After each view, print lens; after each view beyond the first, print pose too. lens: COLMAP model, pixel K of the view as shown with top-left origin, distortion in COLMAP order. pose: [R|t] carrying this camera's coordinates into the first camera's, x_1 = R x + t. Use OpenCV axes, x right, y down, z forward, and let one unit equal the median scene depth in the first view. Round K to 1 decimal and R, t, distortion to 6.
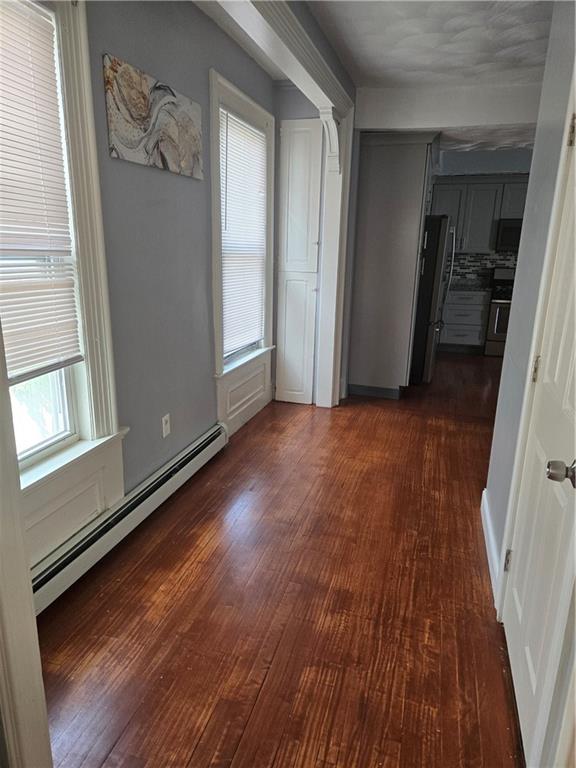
lens RADIAL K [[516.8, 0, 286.0], [0, 516.8, 388.1], [0, 0, 1]] dist [0.076940, -0.085483]
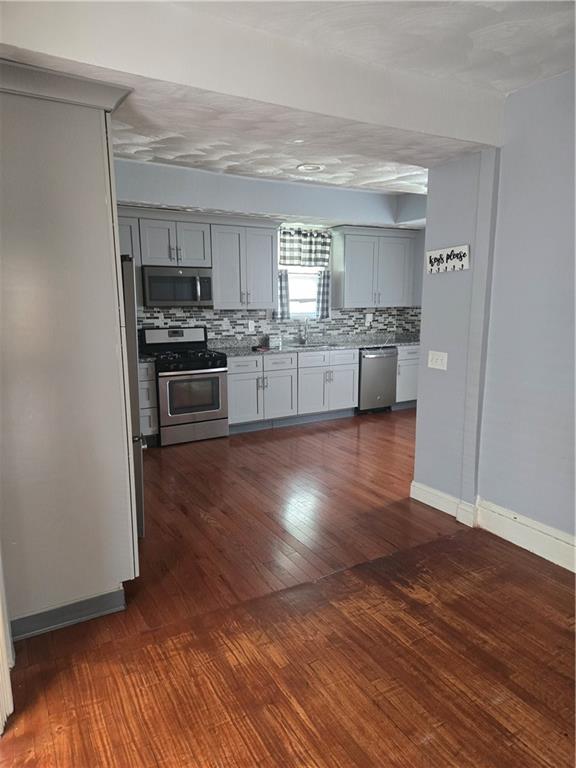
lens RADIAL K [[516.8, 0, 286.0], [0, 516.8, 388.1], [0, 0, 1]] dist [0.076940, -0.085483]
pose [[0.692050, -0.145951, 0.706941, -0.001495], [0.207226, 0.978293, -0.000888, -0.153801], [-0.691465, 0.147111, 0.707272, 0.507832]]
